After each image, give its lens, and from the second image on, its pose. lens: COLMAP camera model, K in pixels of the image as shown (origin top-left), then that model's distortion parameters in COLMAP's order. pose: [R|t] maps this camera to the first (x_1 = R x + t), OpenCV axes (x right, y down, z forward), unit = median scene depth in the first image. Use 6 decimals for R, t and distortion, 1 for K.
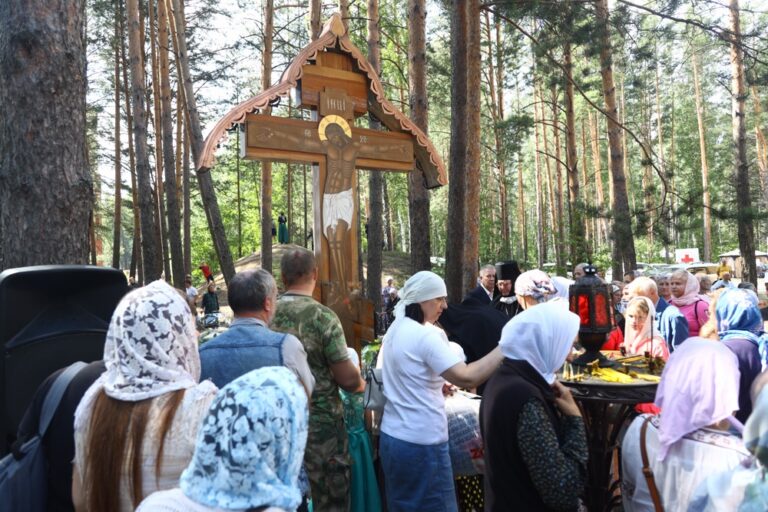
lens RADIAL K [[504.8, 0, 385.5], [0, 504.8, 258.1], [0, 0, 1]] dist [-0.000690, 0.001536]
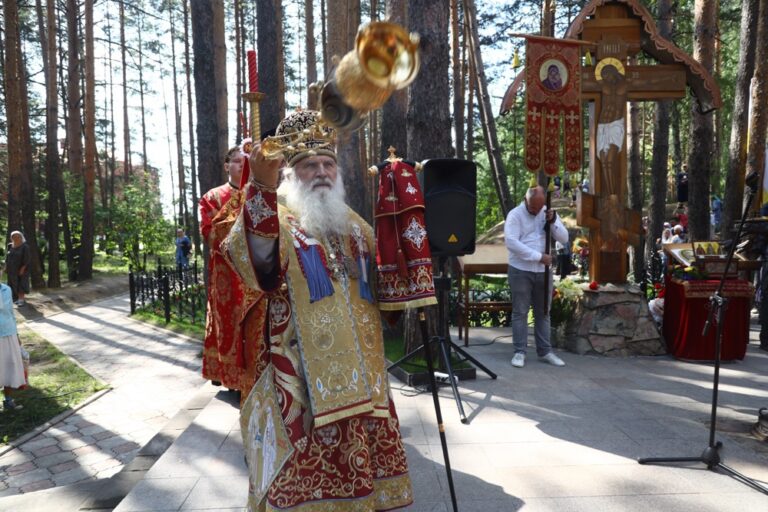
lens RADIAL K [[531.7, 0, 380.7], [0, 531.7, 258.2], [0, 0, 1]] dist [0.017543, -0.000035]
pose [[0.869531, 0.032386, -0.492816, 0.069932], [-0.004662, 0.998341, 0.057381, 0.127524], [0.493857, -0.047597, 0.868239, -0.415021]]
